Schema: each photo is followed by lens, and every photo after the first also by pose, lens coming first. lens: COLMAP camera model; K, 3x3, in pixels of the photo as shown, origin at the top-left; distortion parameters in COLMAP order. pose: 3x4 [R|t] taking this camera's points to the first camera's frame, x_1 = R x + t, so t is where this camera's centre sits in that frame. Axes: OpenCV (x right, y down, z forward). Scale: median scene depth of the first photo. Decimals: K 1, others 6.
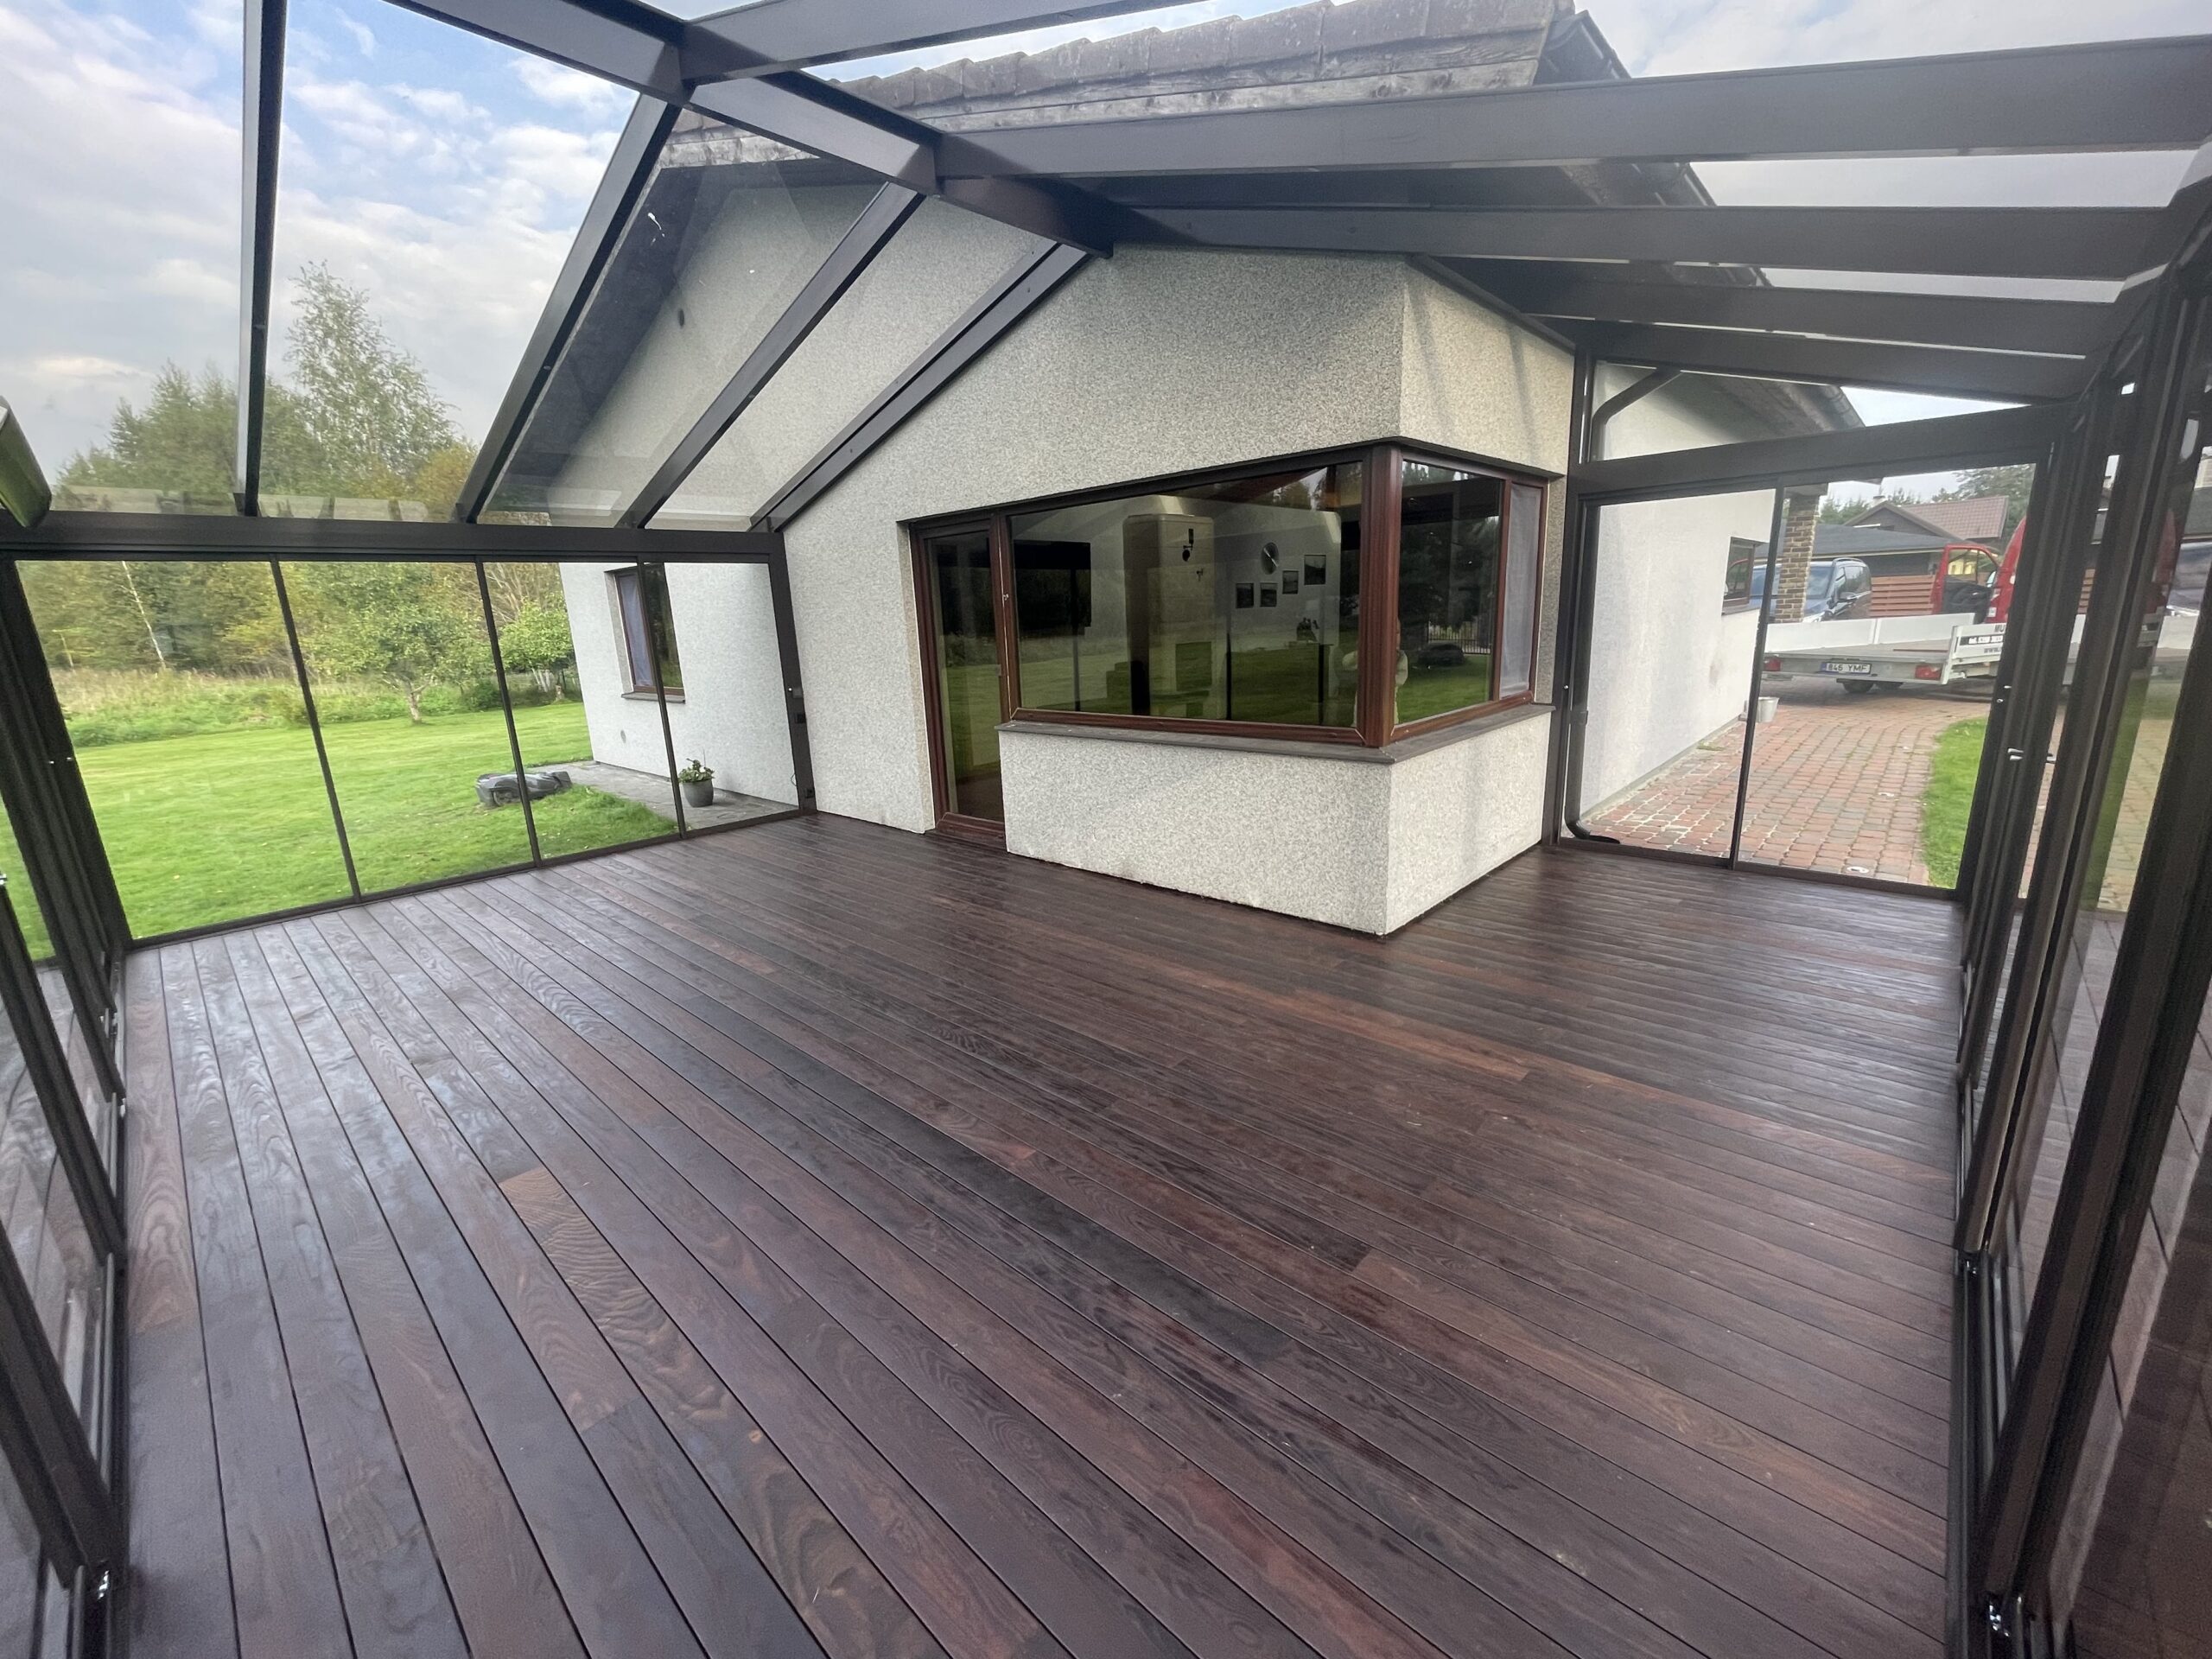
lens RADIAL K [[915.0, 0, 1106.0], [0, 915.0, 829.5], [0, 0, 1]] dist [-0.002111, -0.000232]
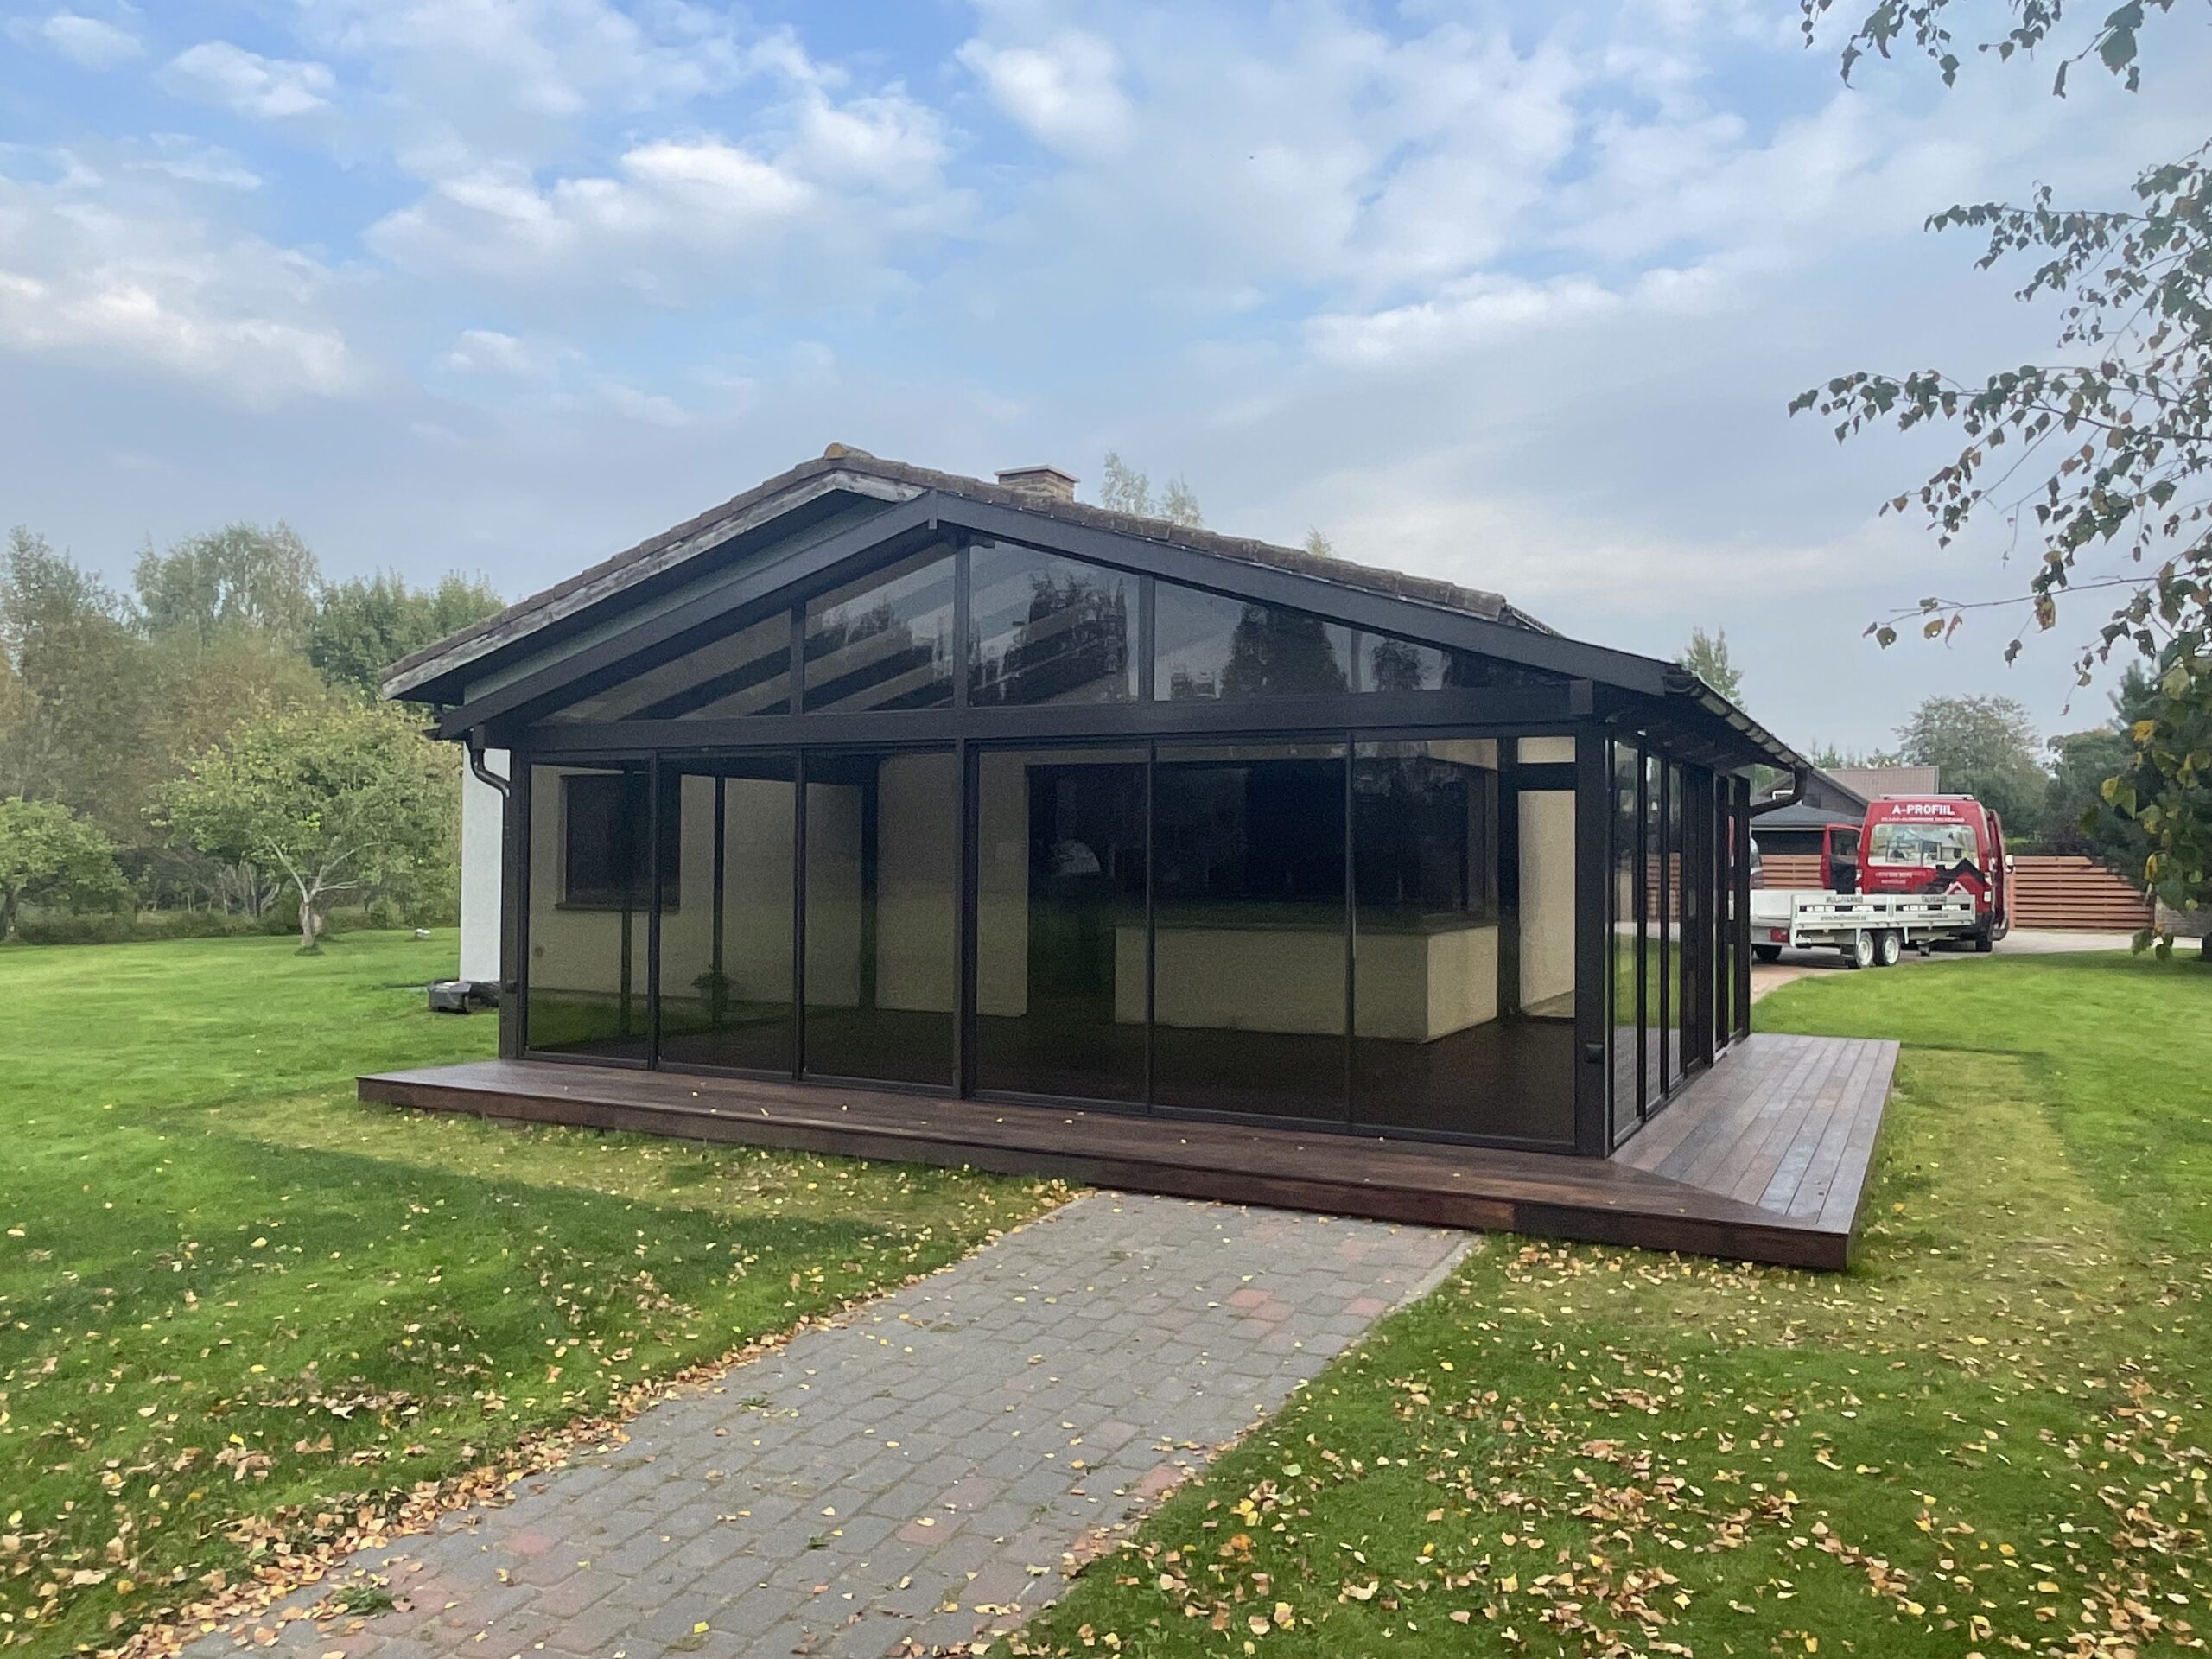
lens RADIAL K [[1642.5, 0, 1106.0], [0, 1642.5, 829.5], [0, 0, 1]] dist [0.081976, -0.088048]
pose [[0.961854, 0.053616, 0.268259, -0.894097], [0.015273, 0.968551, -0.248346, 0.396661], [-0.273138, 0.242969, 0.930785, -1.415909]]
